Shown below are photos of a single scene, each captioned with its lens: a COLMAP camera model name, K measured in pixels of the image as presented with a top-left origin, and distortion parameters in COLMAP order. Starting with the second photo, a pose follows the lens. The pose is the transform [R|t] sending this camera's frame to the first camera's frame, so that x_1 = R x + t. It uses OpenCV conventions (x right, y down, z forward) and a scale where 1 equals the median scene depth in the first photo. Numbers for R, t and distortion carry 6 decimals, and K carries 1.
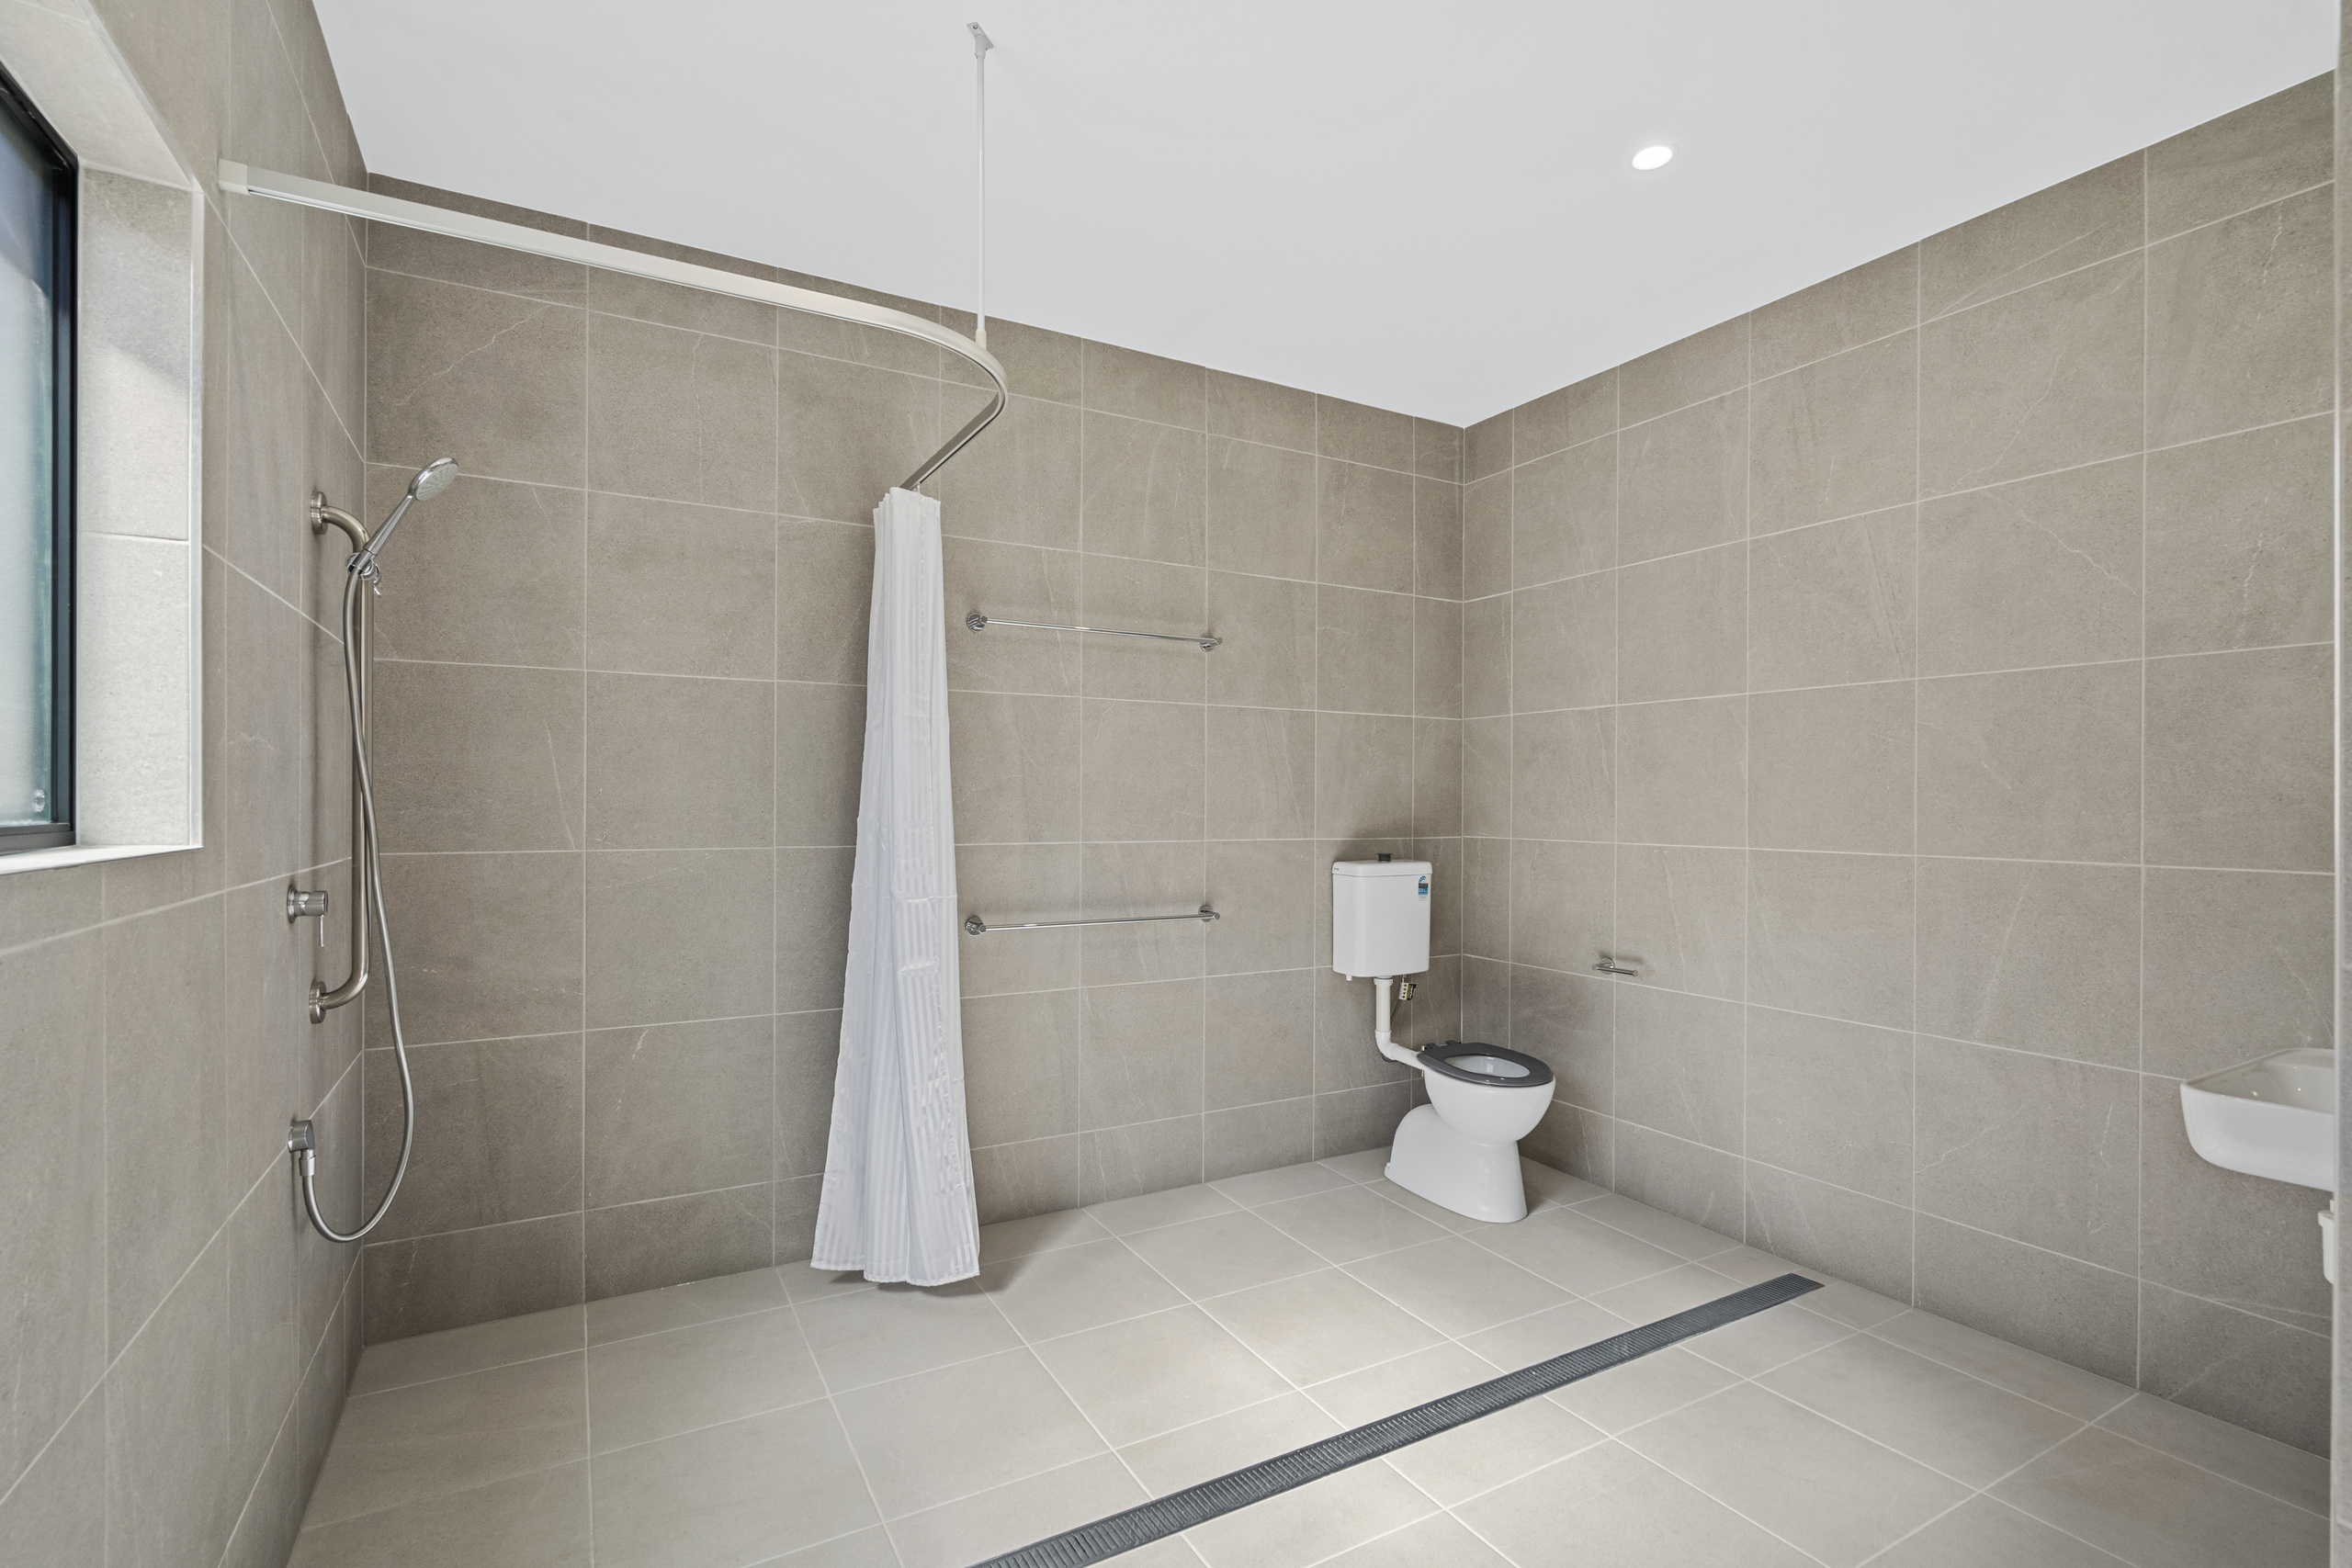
lens RADIAL K [[1085.0, 0, 1177.8], [0, 1085.0, 799.1], [0, 0, 1]] dist [0.001688, -0.000460]
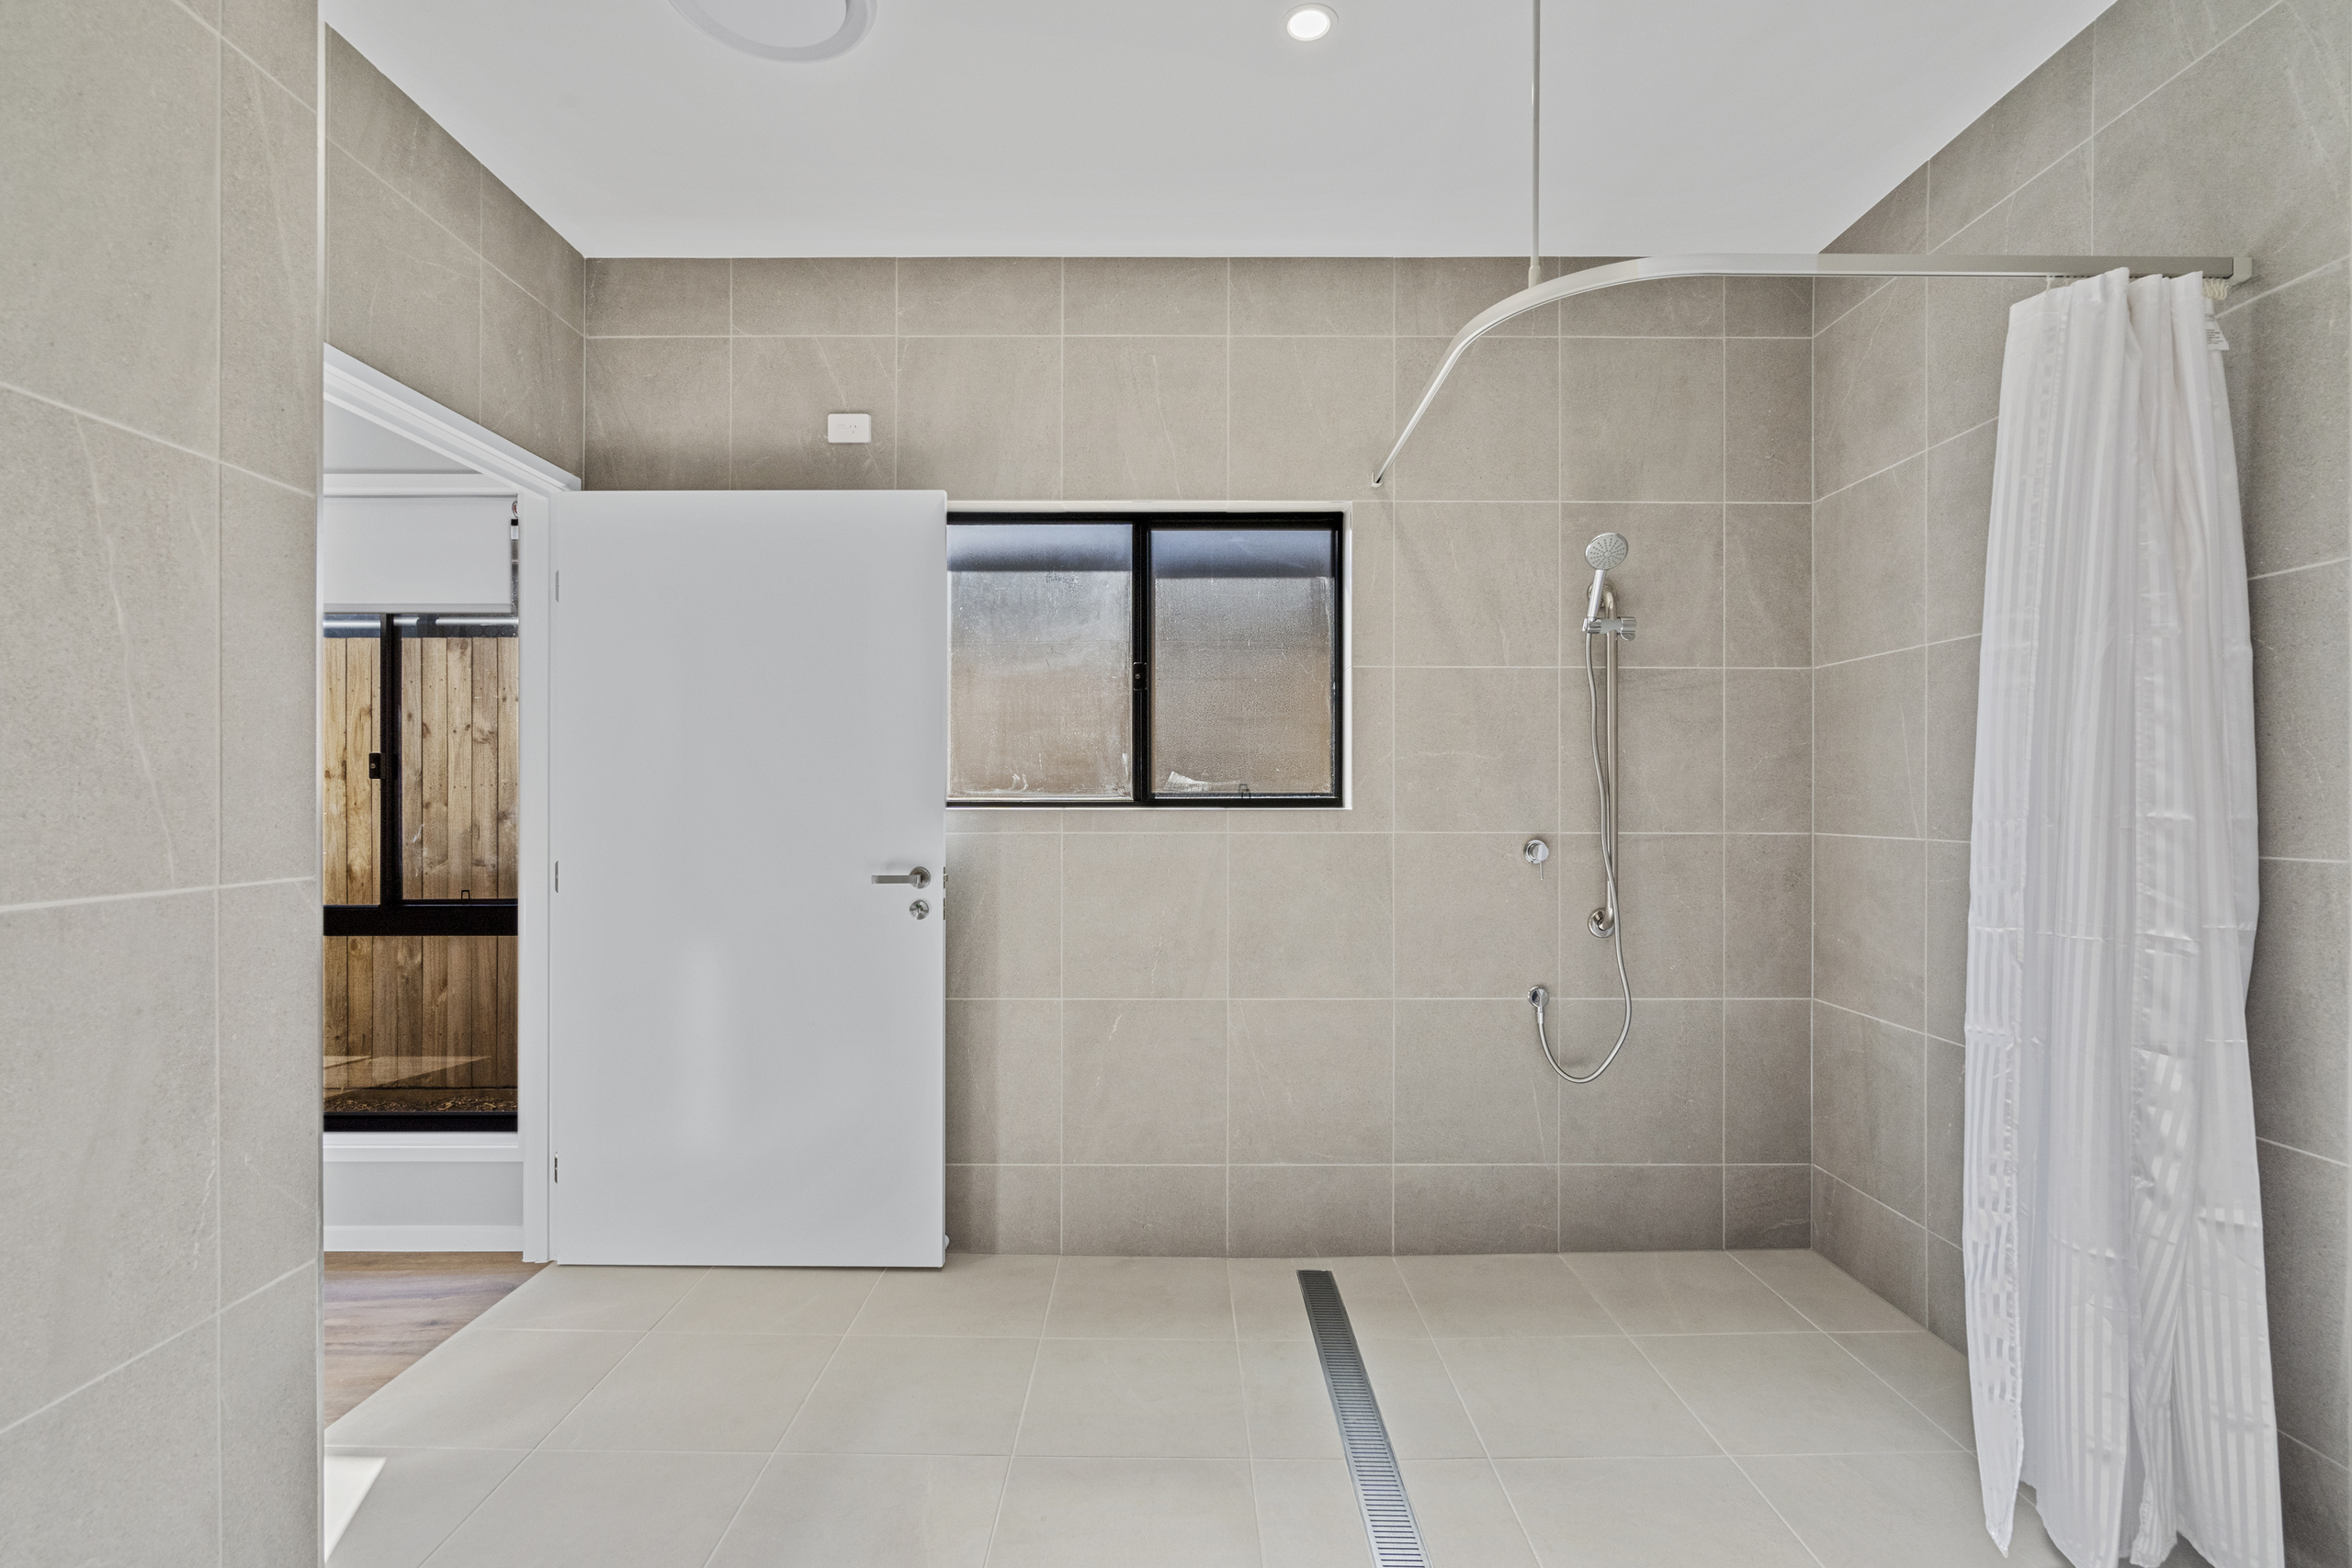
lens RADIAL K [[1085.0, 0, 1178.3], [0, 1085.0, 789.0], [0, 0, 1]] dist [0.001688, -0.000460]
pose [[-0.481410, -0.010032, -0.876438, 0.587198], [0.000691, 0.999930, -0.011825, 0.015102], [0.876495, -0.006299, -0.481369, 0.908503]]
